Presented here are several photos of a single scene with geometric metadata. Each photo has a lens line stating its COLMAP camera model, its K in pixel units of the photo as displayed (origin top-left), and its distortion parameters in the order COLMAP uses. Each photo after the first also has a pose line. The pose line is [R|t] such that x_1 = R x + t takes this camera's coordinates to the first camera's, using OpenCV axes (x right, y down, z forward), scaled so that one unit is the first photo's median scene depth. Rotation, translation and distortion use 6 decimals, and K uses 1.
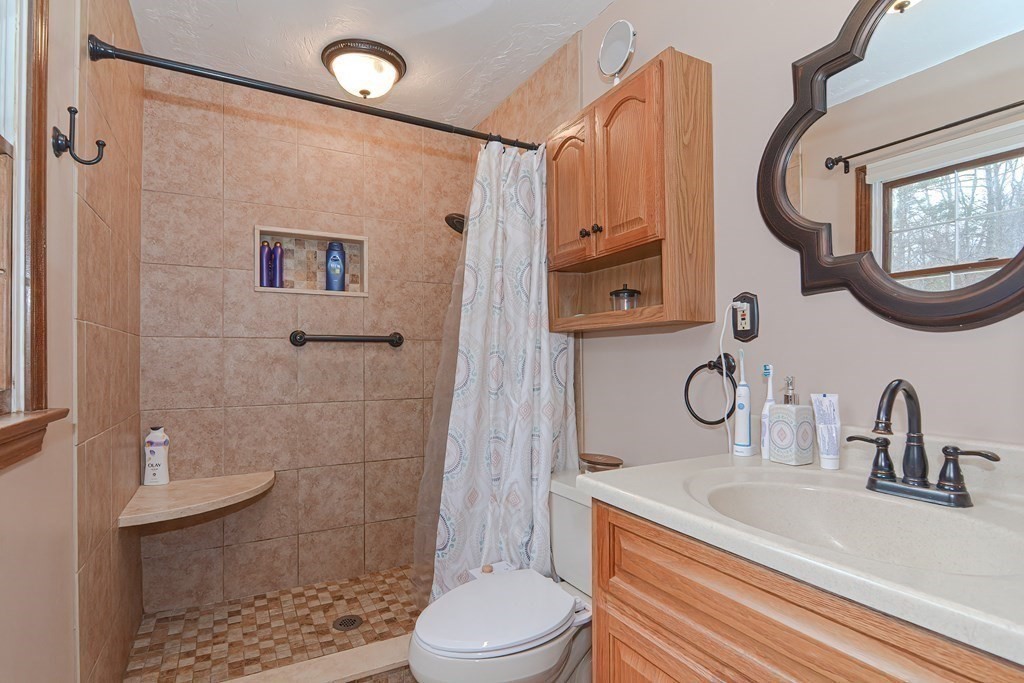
lens RADIAL K [[498.8, 0, 517.4], [0, 498.8, 351.2], [0, 0, 1]] dist [-0.004825, -0.001858]
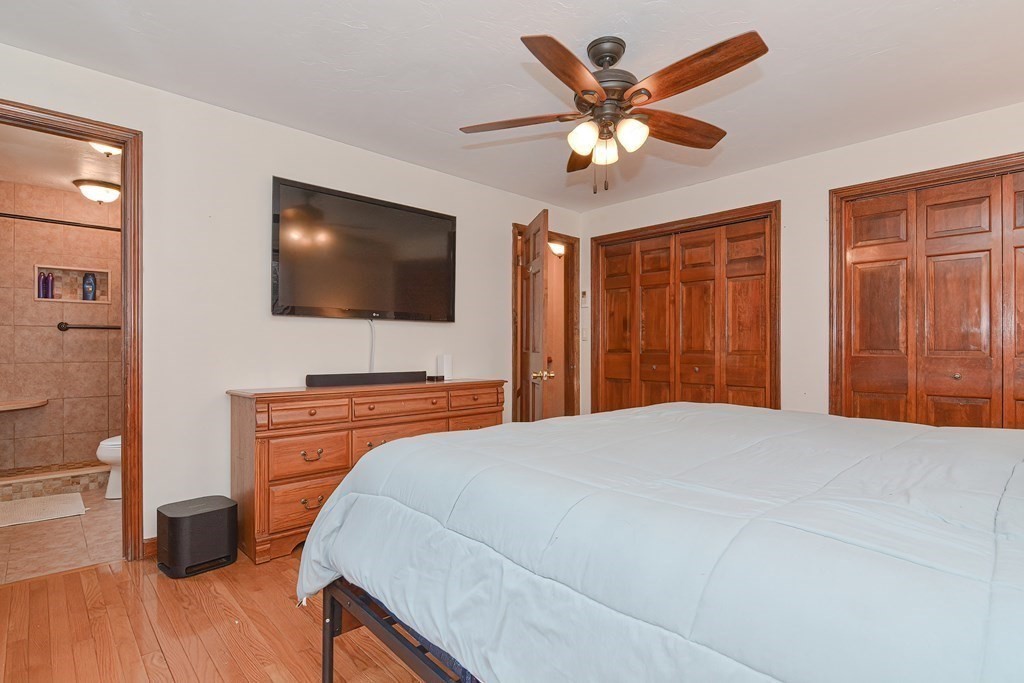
lens RADIAL K [[498.8, 0, 504.6], [0, 498.8, 345.9], [0, 0, 1]] dist [-0.004825, -0.001858]
pose [[0.967079, 0.004250, 0.254443, 0.646319], [-0.006147, 0.999959, 0.006657, 0.022275], [-0.254404, -0.008002, 0.967065, -1.143725]]
